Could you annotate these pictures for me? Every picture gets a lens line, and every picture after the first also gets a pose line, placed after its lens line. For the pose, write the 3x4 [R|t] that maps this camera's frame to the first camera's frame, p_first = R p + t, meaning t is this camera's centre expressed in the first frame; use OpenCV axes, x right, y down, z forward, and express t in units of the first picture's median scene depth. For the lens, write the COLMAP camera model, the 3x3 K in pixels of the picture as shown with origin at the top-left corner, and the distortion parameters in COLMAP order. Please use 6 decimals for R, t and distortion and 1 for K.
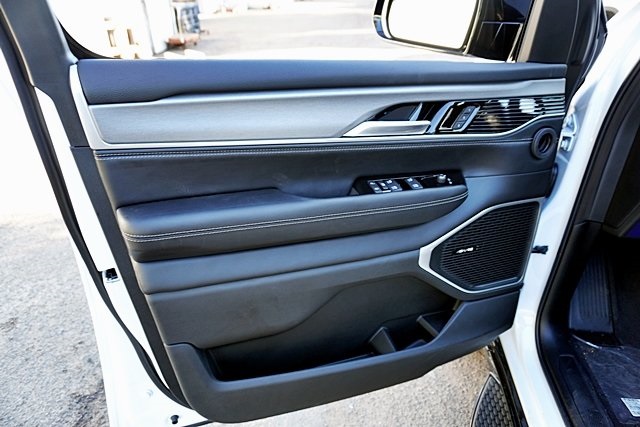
lens RADIAL K [[428.2, 0, 320.0], [0, 428.2, 213.5], [0, 0, 1]] dist [-0.062490, 0.036536]
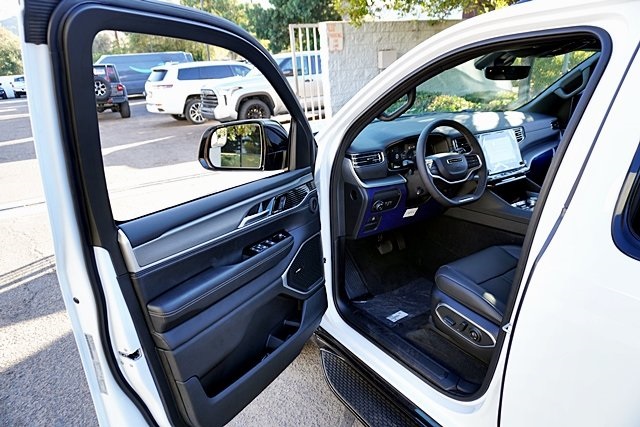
lens RADIAL K [[428.2, 0, 320.0], [0, 428.2, 213.5], [0, 0, 1]] dist [-0.062490, 0.036536]
pose [[0.753963, -0.254214, 0.605736, -0.714255], [0.357912, 0.932176, -0.054282, -0.009192], [-0.550853, 0.257727, 0.793812, -0.640231]]
